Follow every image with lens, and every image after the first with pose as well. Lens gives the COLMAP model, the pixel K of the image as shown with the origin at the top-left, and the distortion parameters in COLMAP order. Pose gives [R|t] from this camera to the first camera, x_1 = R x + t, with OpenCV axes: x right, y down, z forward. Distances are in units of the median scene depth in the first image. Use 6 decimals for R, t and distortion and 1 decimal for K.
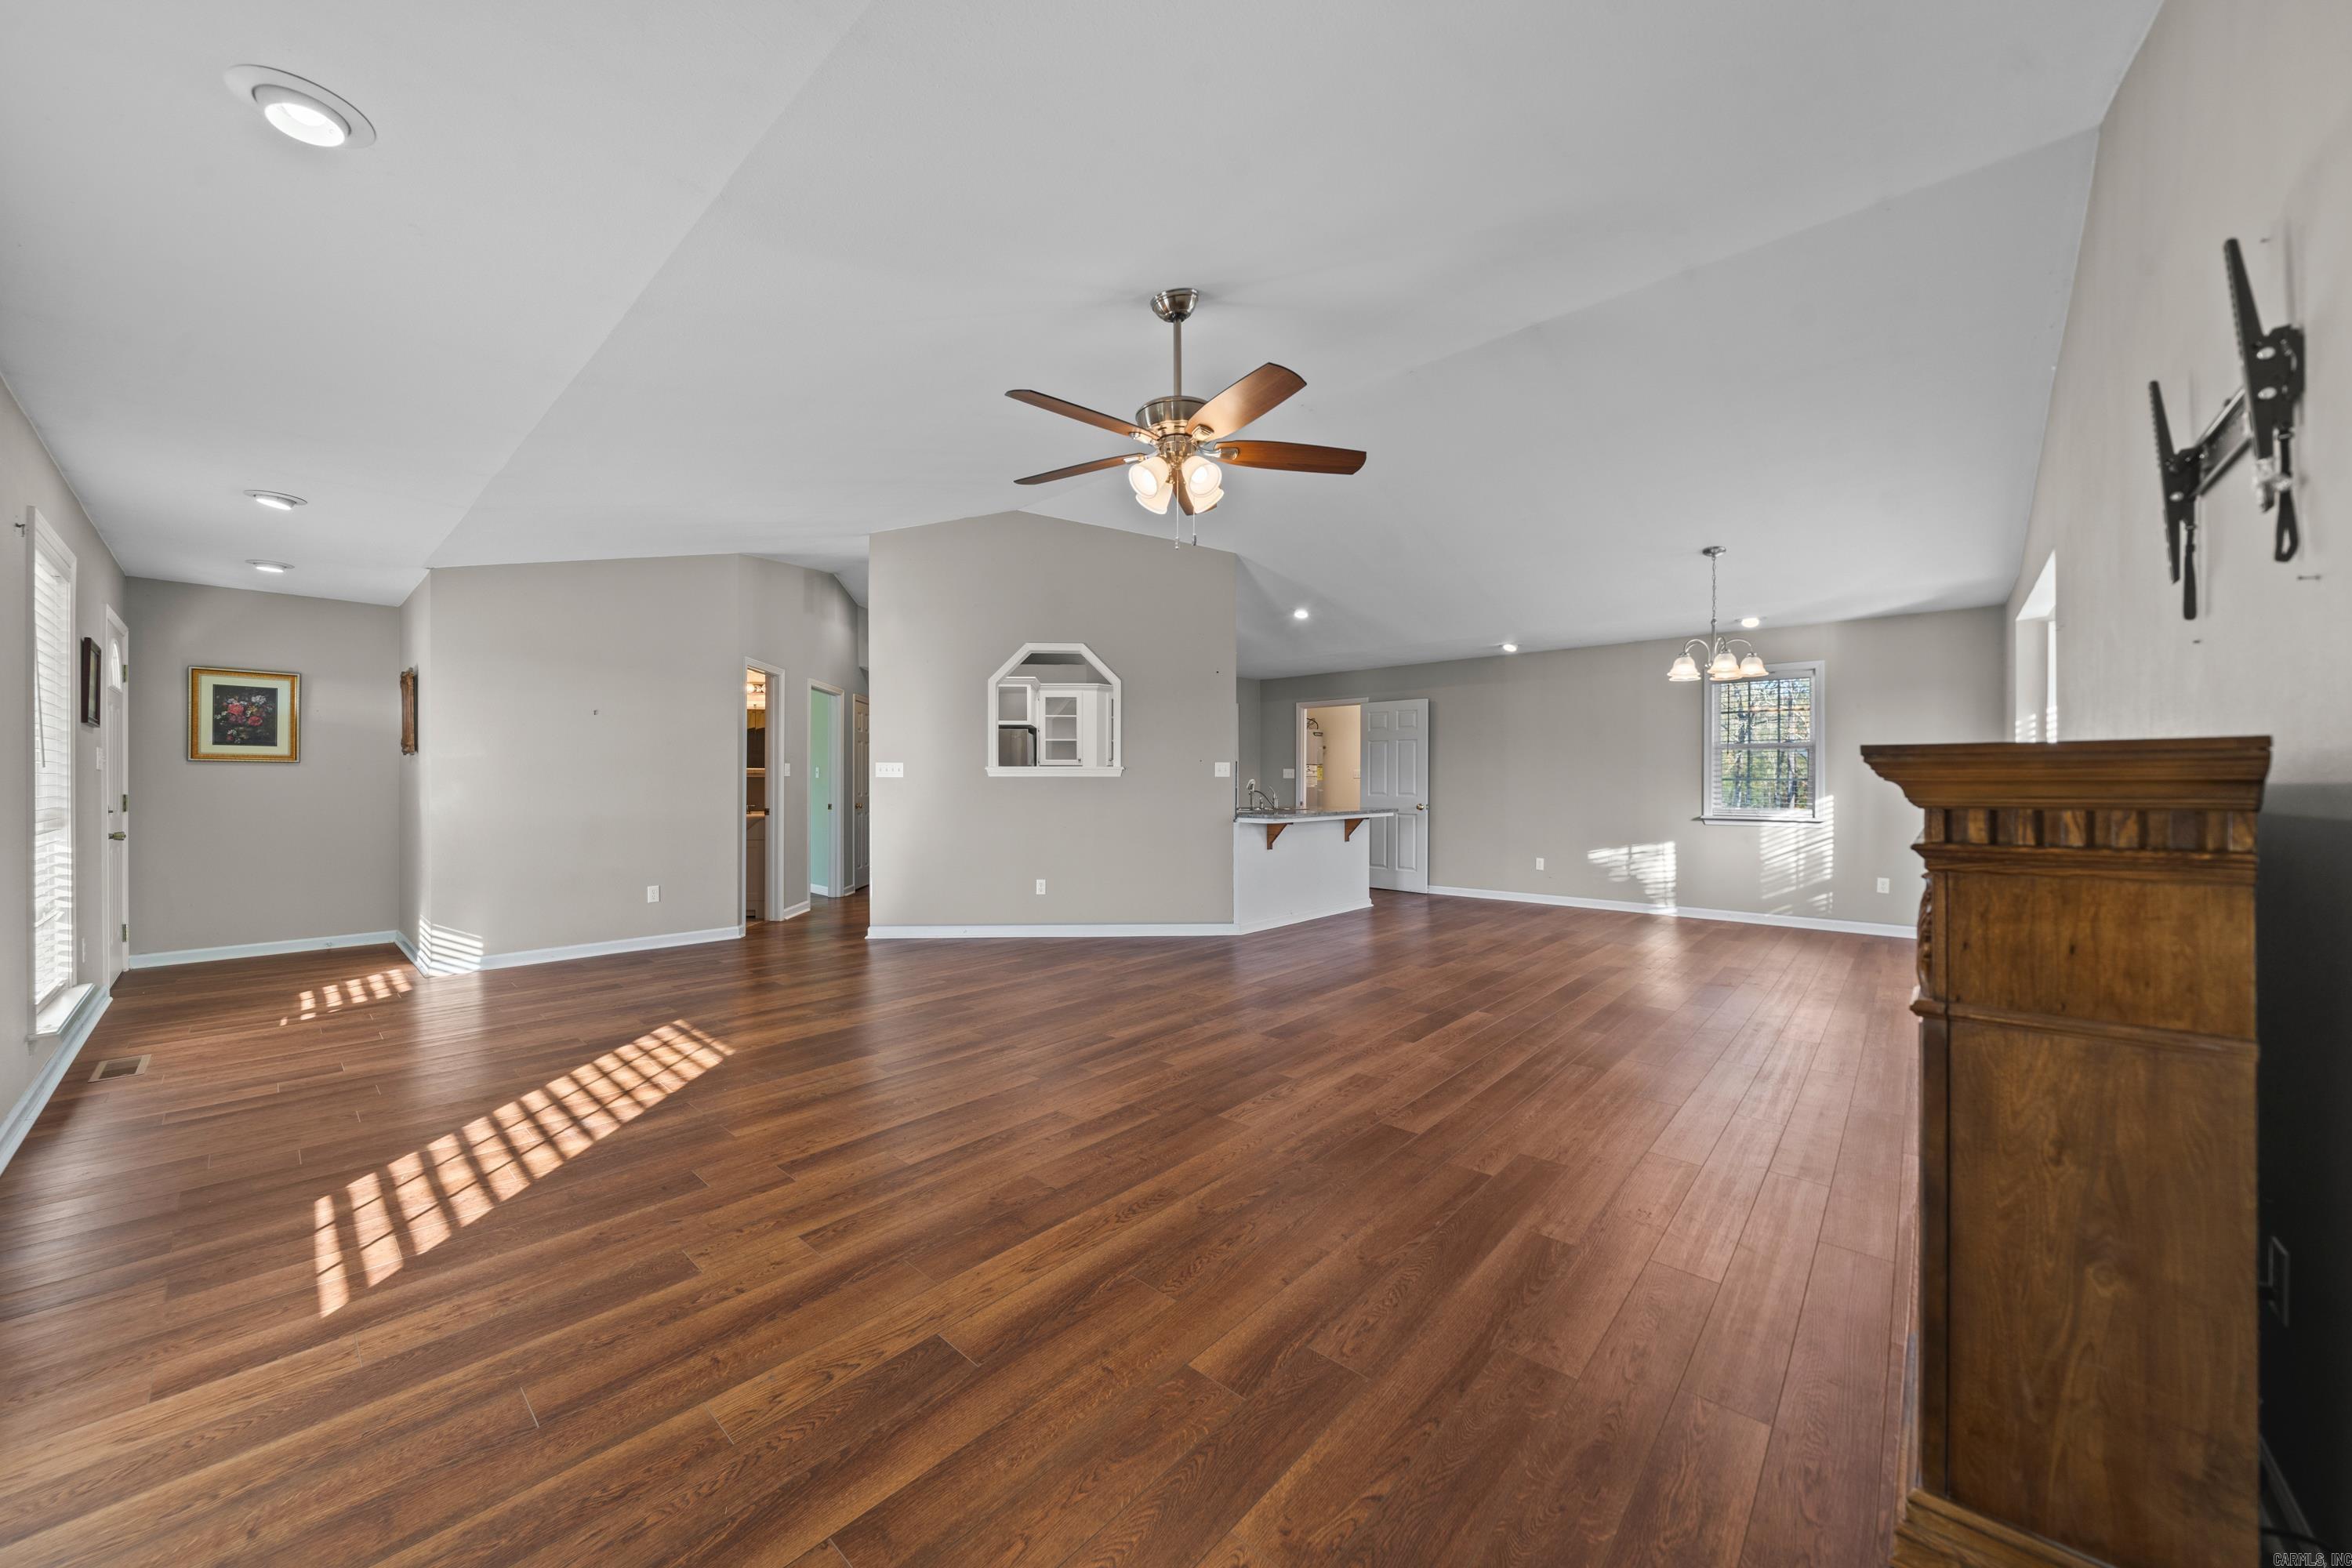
lens RADIAL K [[860.3, 0, 1165.0], [0, 860.3, 783.1], [0, 0, 1]] dist [-0.001059, 0.000017]
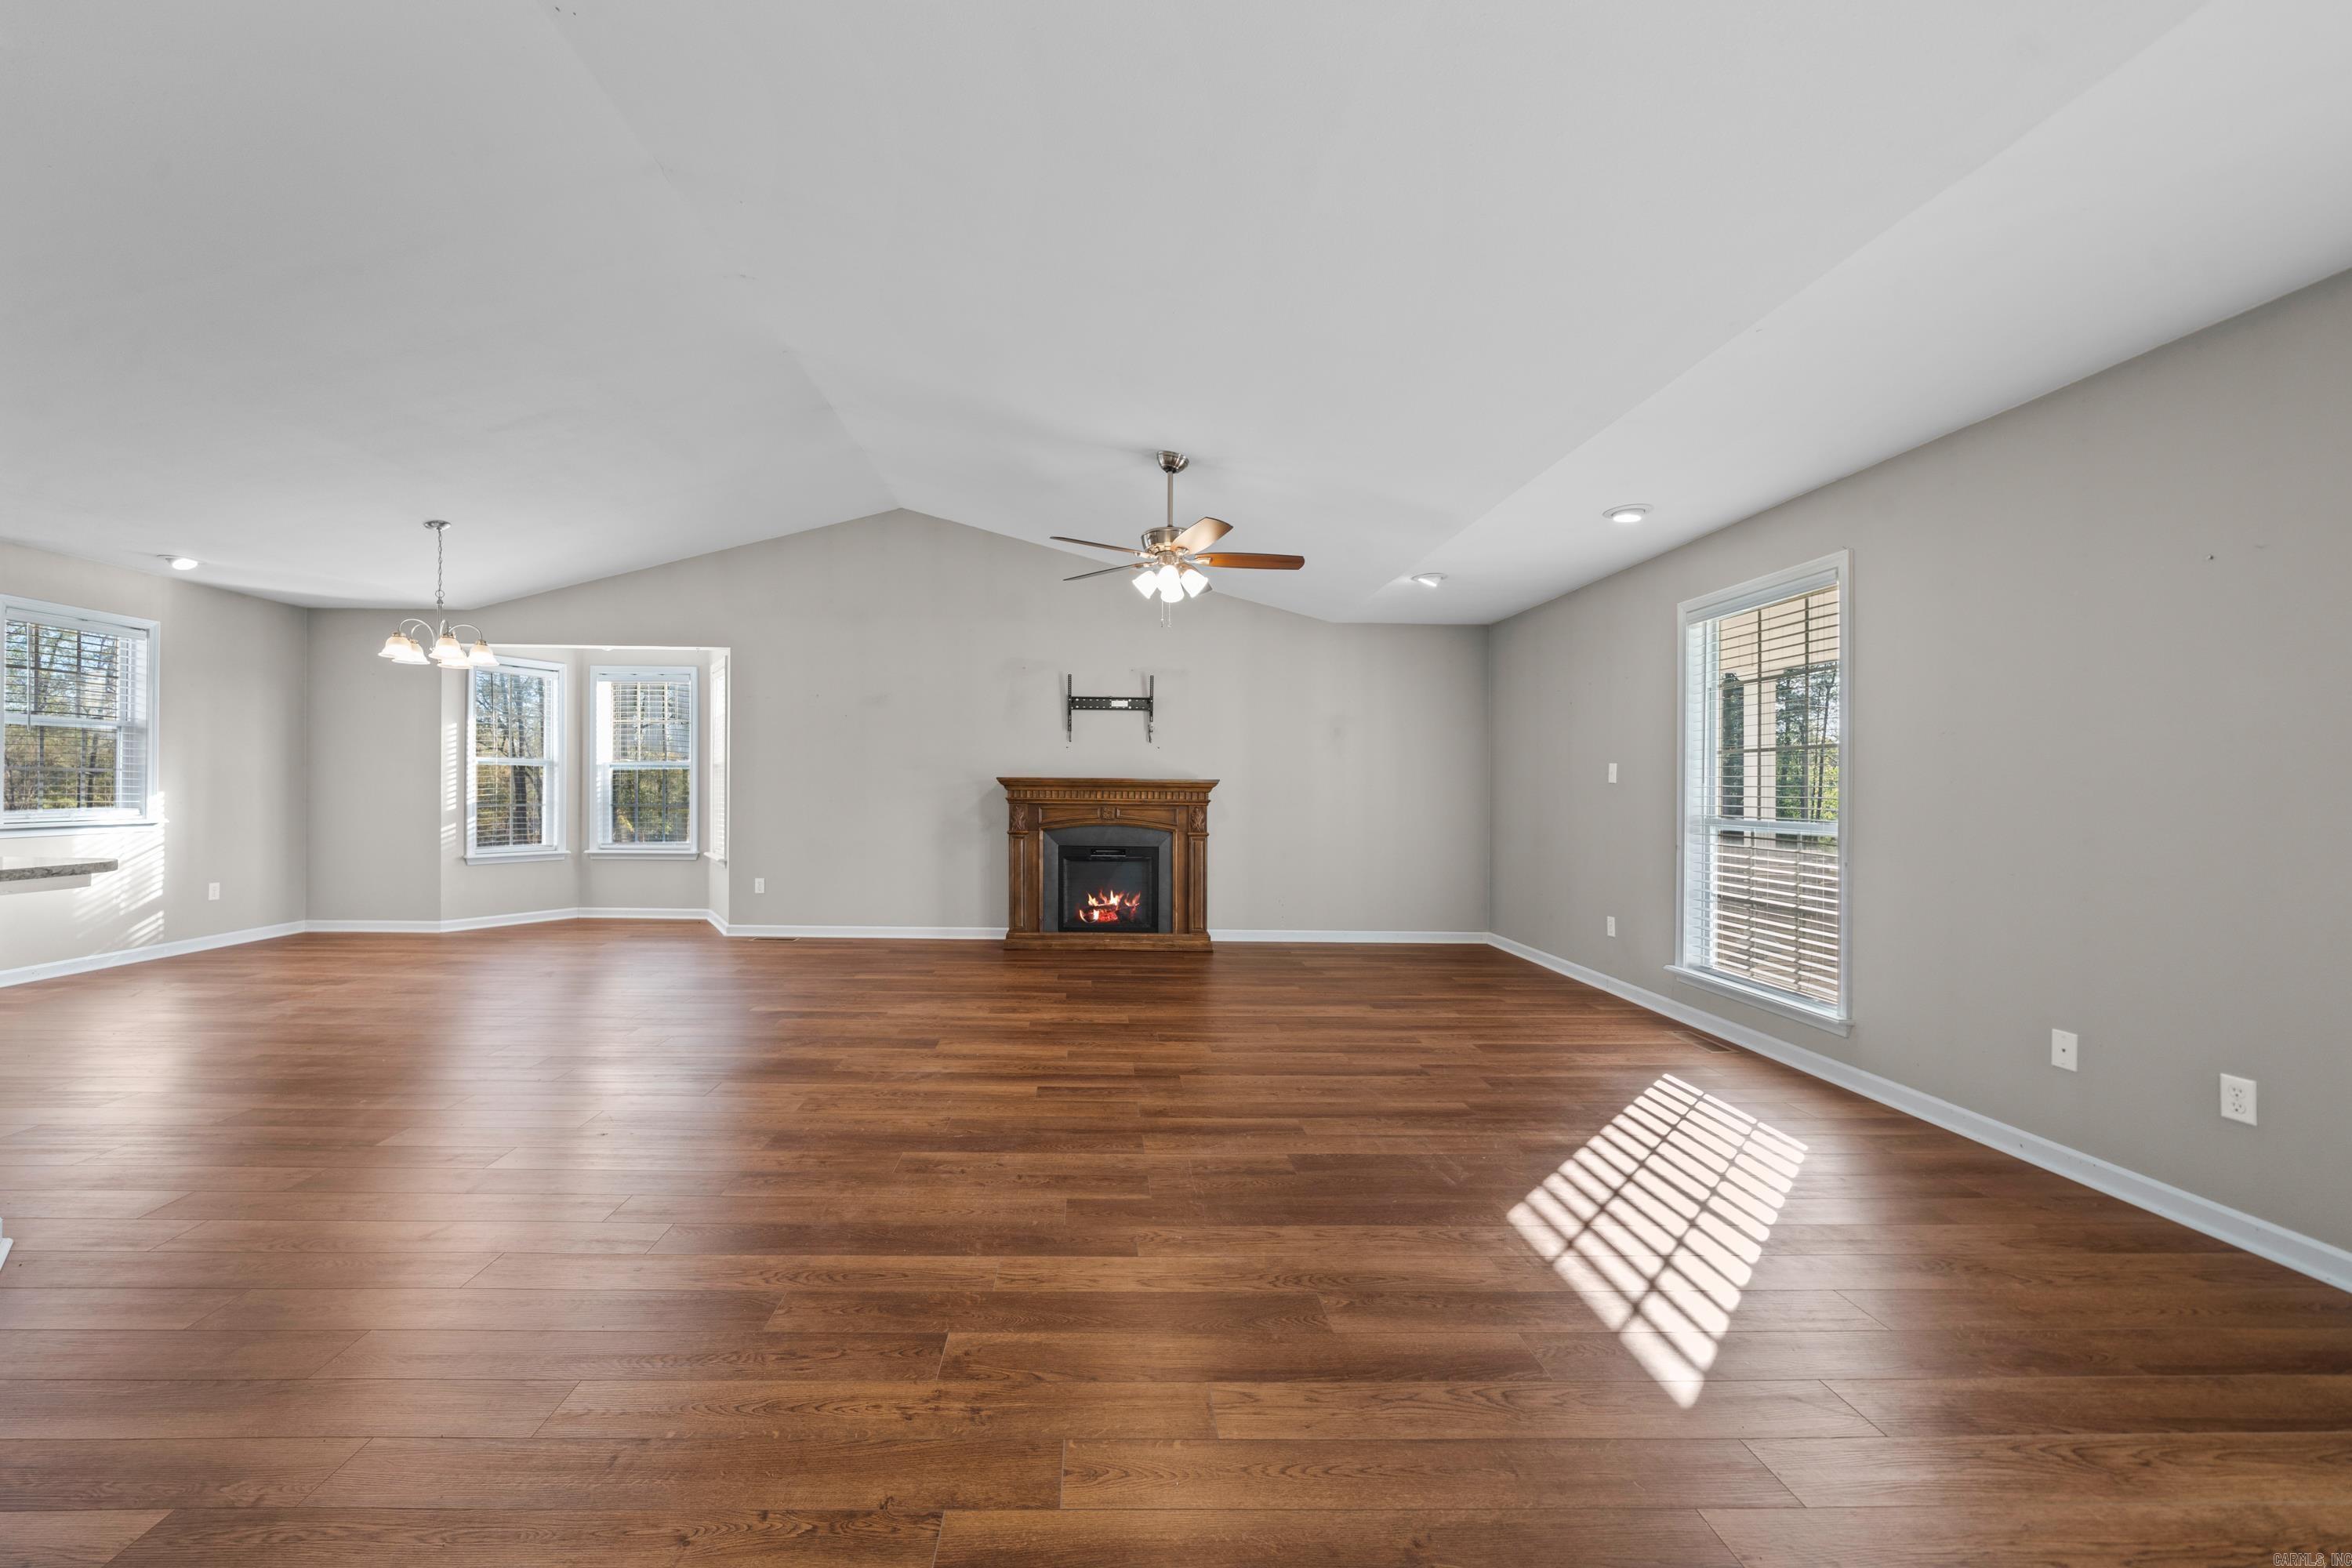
lens RADIAL K [[842.7, 0, 1107.5], [0, 842.7, 791.6], [0, 0, 1]] dist [-0.014101, -0.000038]
pose [[-0.685273, -0.015130, 0.728129, -0.402001], [-0.013296, 0.999877, 0.008263, -0.002360], [-0.728165, -0.004018, -0.685390, 0.865288]]
